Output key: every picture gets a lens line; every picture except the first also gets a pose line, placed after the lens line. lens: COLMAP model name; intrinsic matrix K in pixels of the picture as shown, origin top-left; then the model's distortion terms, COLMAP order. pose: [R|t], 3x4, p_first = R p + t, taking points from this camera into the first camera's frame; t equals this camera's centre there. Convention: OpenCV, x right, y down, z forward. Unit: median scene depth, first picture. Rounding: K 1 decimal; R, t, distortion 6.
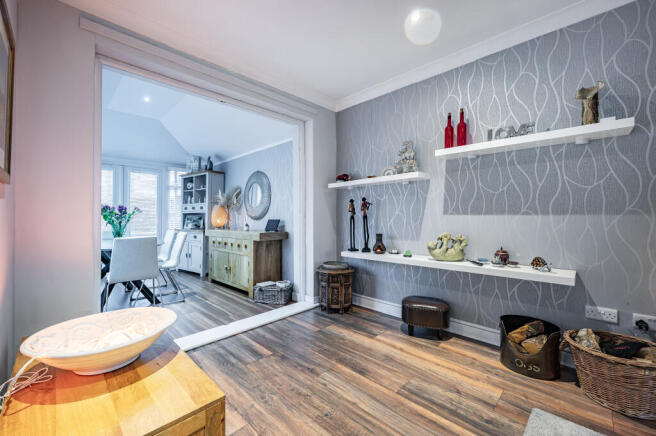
lens RADIAL K [[262.6, 0, 320.7], [0, 262.6, 219.7], [0, 0, 1]] dist [0.000545, 0.000130]
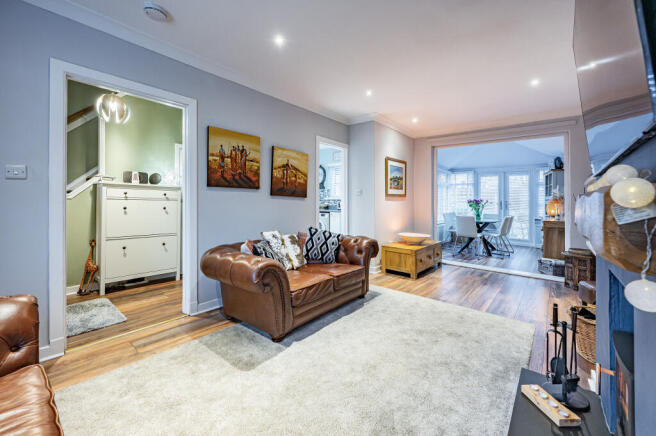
lens RADIAL K [[266.3, 0, 328.4], [0, 266.3, 206.5], [0, 0, 1]] dist [0.001233, 0.000113]
pose [[0.081090, 0.024979, -0.996394, 1.768316], [-0.029192, 0.999317, 0.022677, -0.028721], [0.996279, 0.027248, 0.081764, -0.350238]]
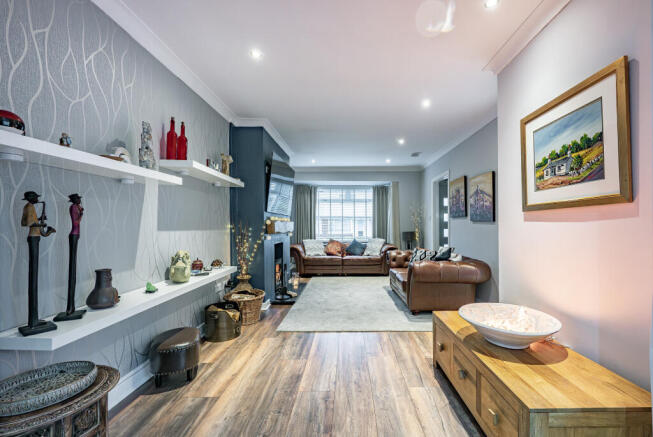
lens RADIAL K [[285.0, 0, 348.3], [0, 285.0, 219.9], [0, 0, 1]] dist [0.000380, 0.000022]
pose [[-0.712556, 0.017732, 0.701391, -0.747938], [0.011506, 0.999841, -0.013588, -0.041702], [-0.701521, -0.001612, -0.712647, 1.534705]]
